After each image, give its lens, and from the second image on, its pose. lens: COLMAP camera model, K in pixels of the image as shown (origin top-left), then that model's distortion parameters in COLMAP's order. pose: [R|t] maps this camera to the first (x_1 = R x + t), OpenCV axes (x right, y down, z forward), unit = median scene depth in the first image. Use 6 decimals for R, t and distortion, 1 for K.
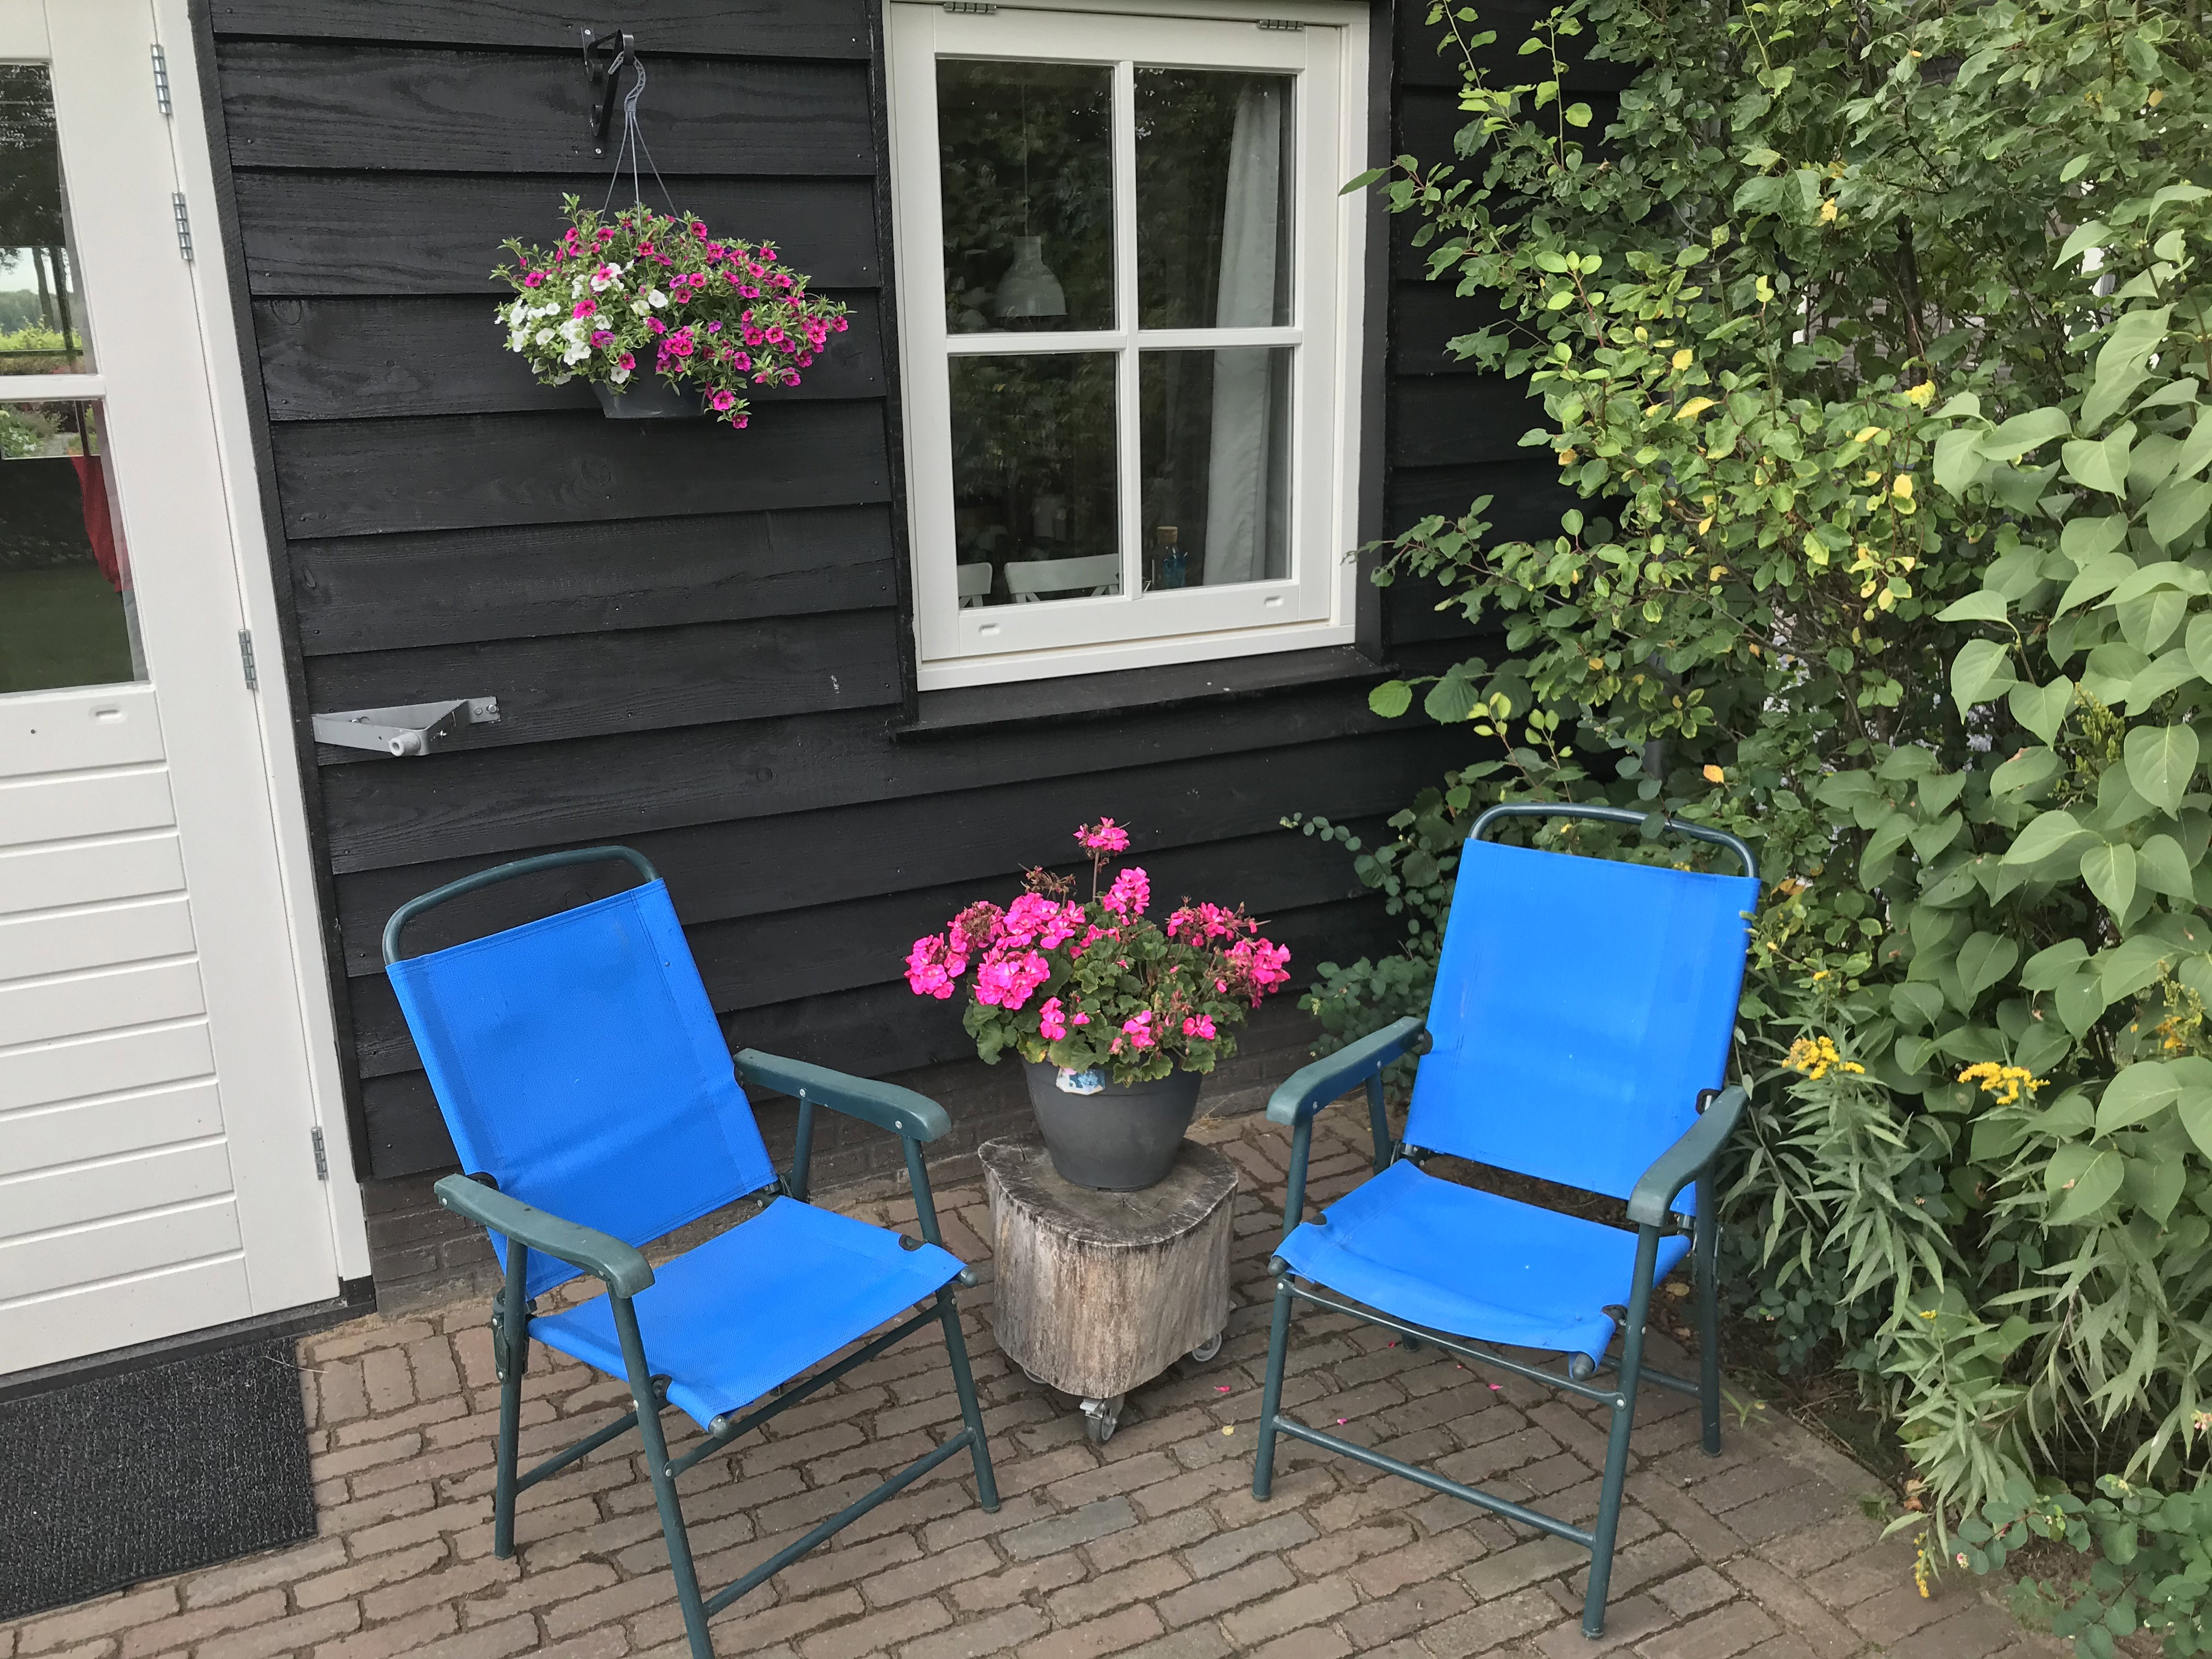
lens RADIAL K [[1841.3, 0, 1106.0], [0, 1841.3, 829.5], [0, 0, 1]] dist [-0.035151, -0.001520]
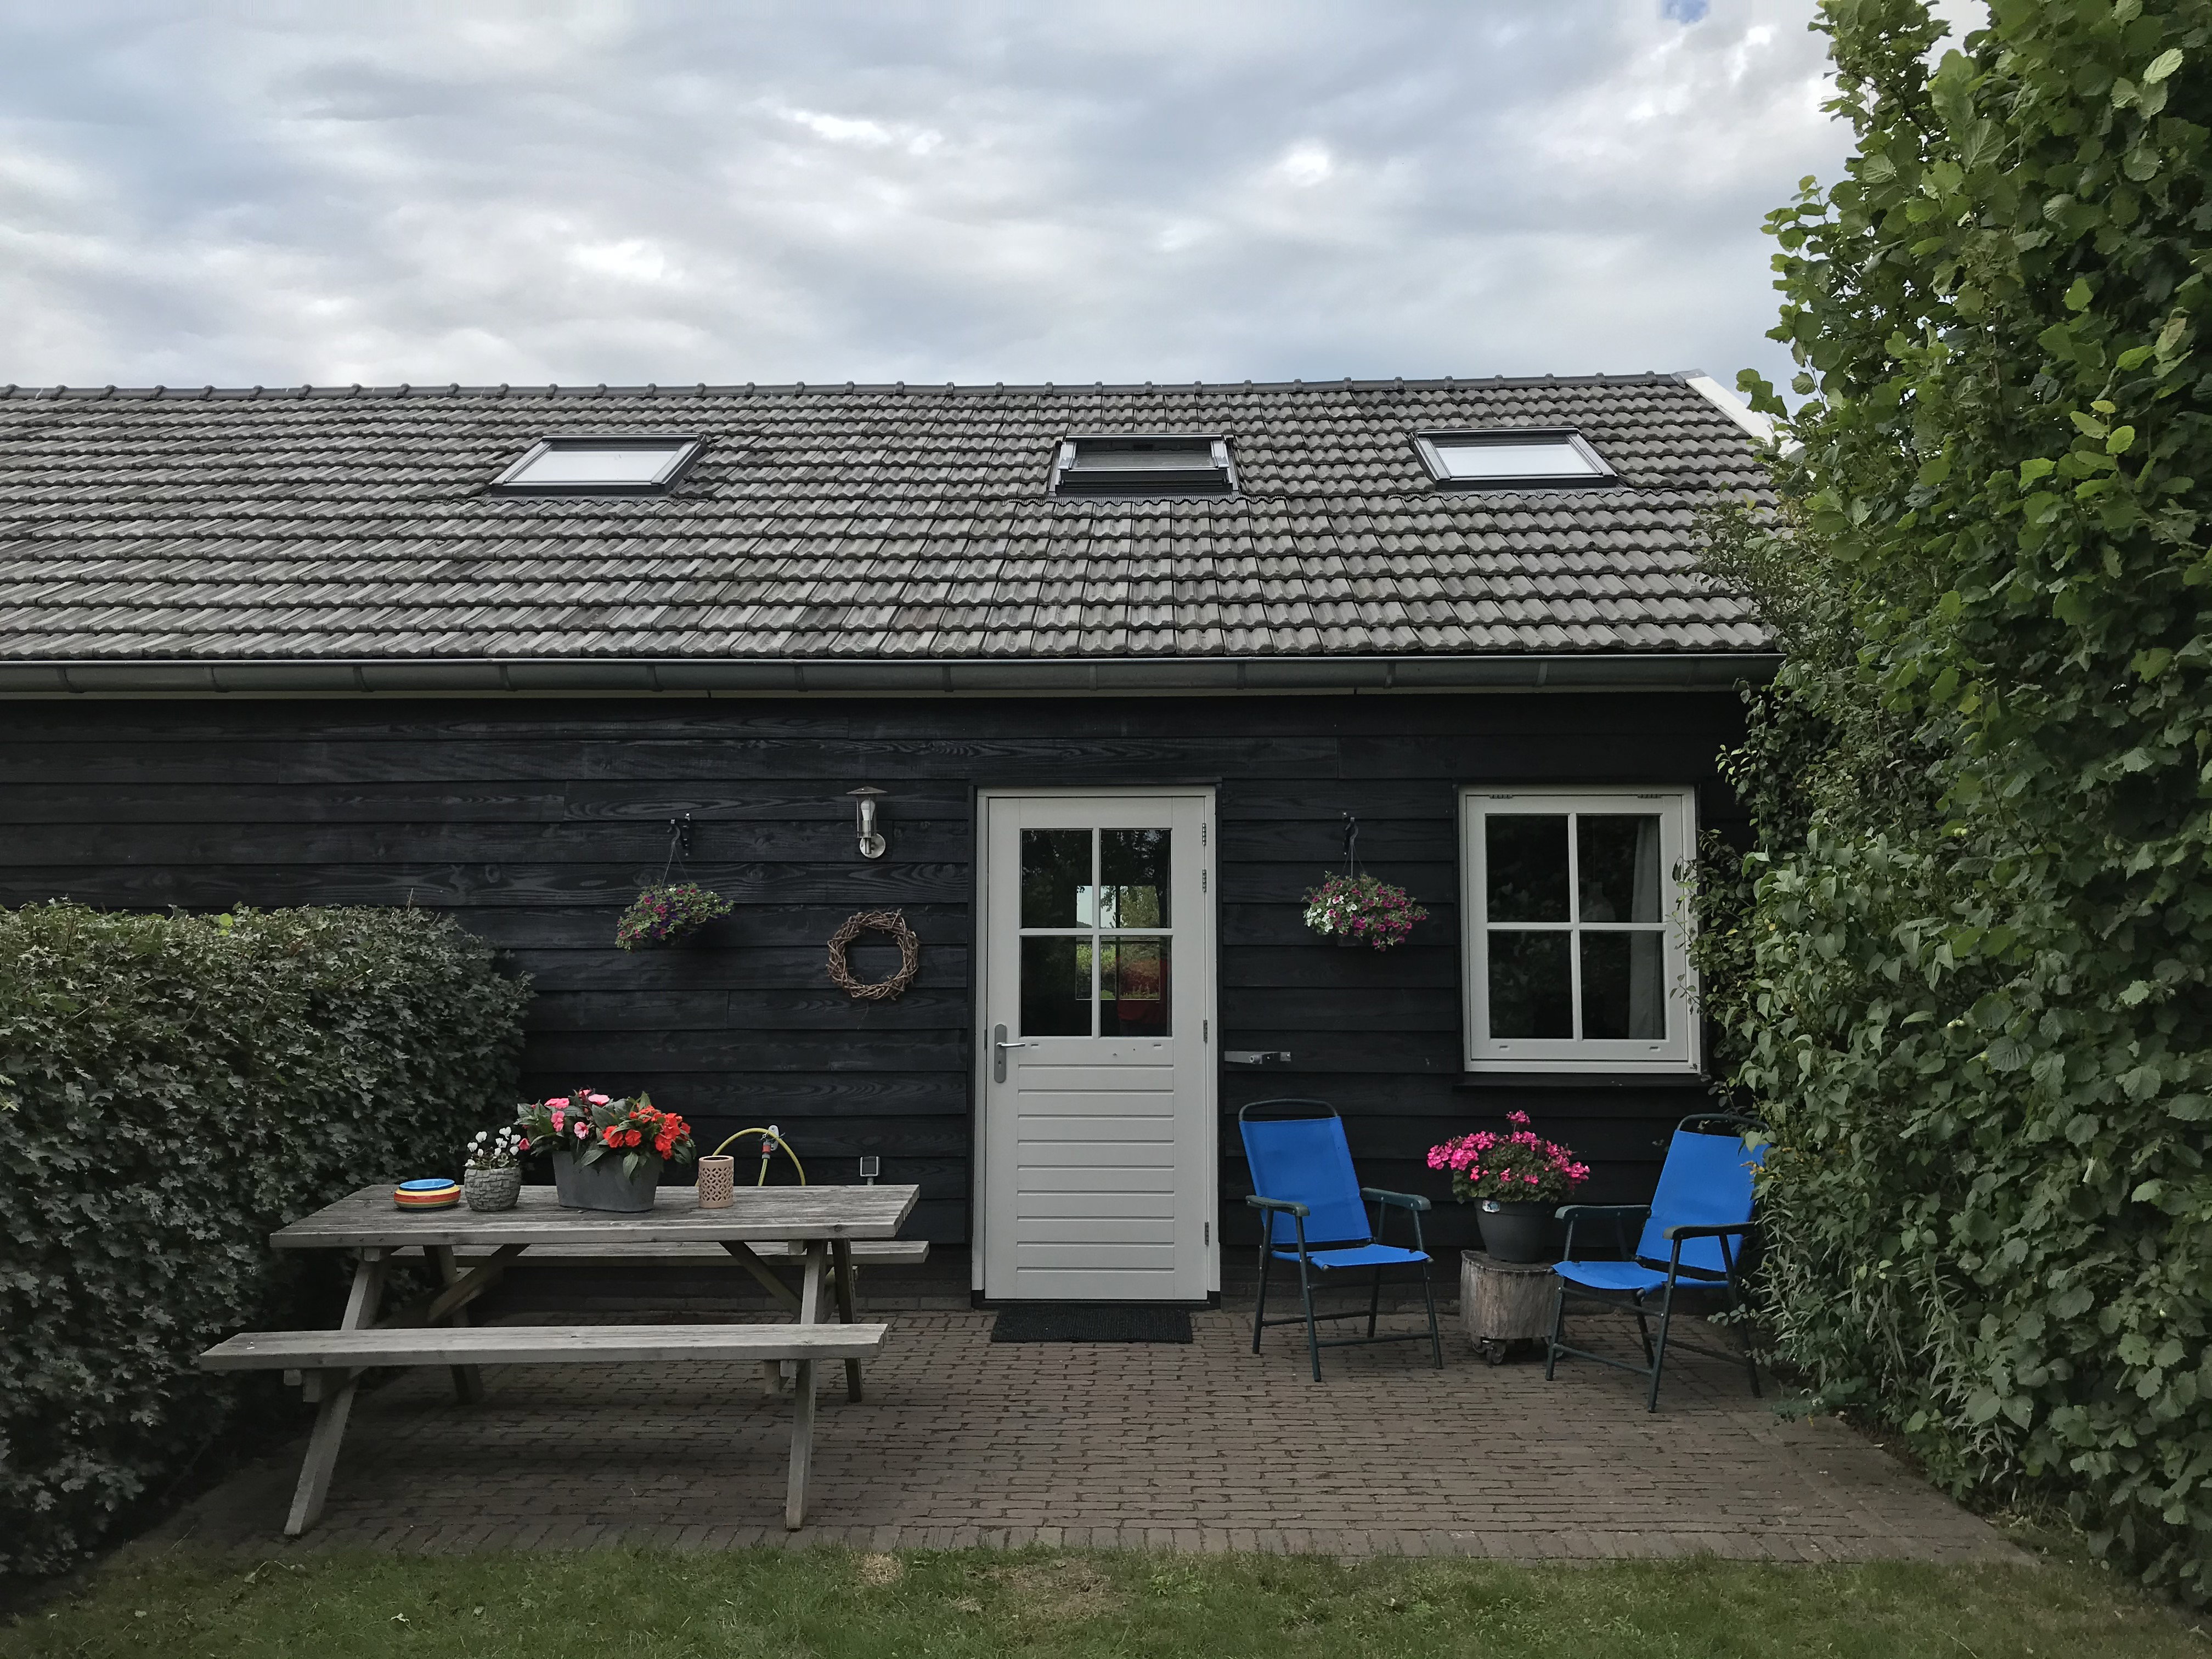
lens RADIAL K [[1797.9, 0, 1106.0], [0, 1797.9, 829.5], [0, 0, 1]] dist [0.001205, 0.000199]
pose [[0.885404, -0.022214, -0.464291, 0.658953], [-0.131077, 0.946387, -0.295246, 0.434628], [0.445957, 0.322270, 0.835023, -1.423107]]
